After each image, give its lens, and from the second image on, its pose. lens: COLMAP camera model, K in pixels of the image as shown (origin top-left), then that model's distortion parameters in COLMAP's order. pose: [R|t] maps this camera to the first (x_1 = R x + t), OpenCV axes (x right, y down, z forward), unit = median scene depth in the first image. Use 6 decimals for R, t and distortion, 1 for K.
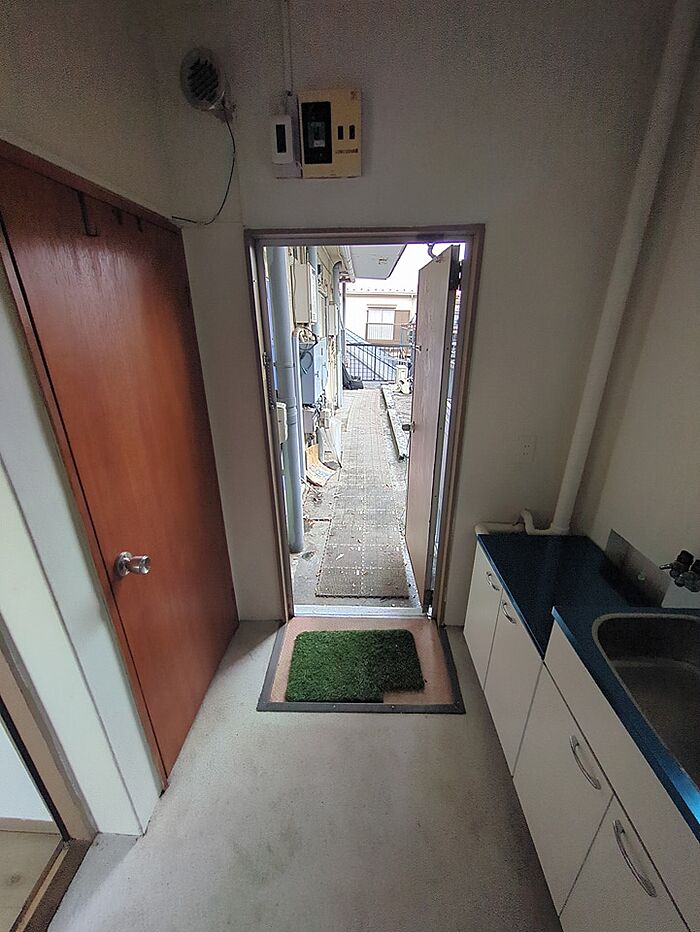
lens RADIAL K [[368.4, 0, 353.0], [0, 368.4, 464.4], [0, 0, 1]] dist [0.000732, 0.000224]
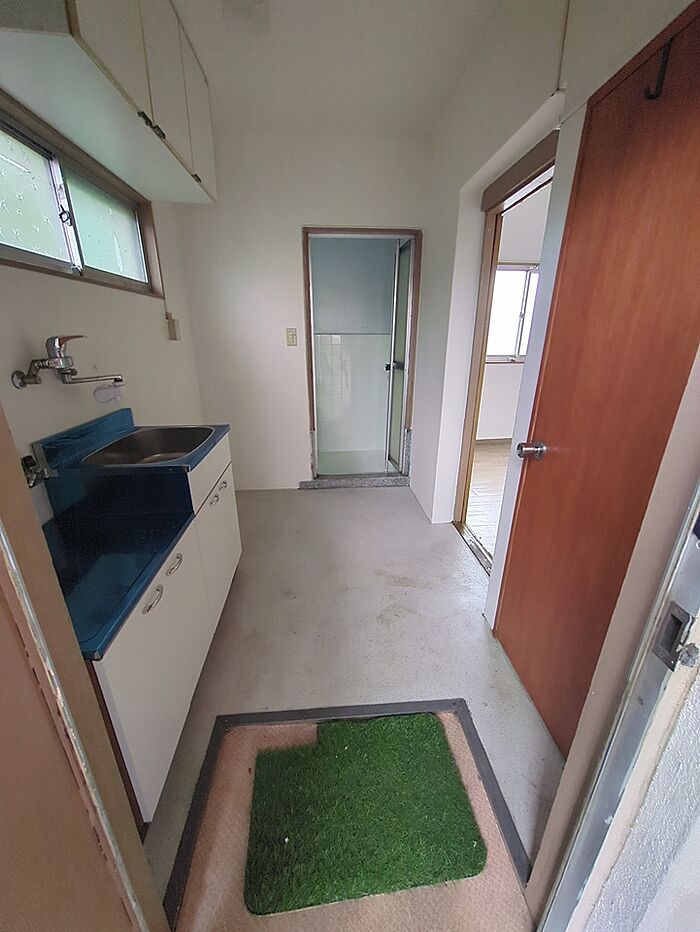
lens RADIAL K [[368.4, 0, 353.0], [0, 368.4, 464.4], [0, 0, 1]] dist [0.000732, 0.000224]
pose [[-0.993328, 0.046266, -0.105638, 0.060369], [-0.034515, 0.754748, 0.655106, -0.304906], [0.110039, 0.654381, -0.748116, 1.231928]]
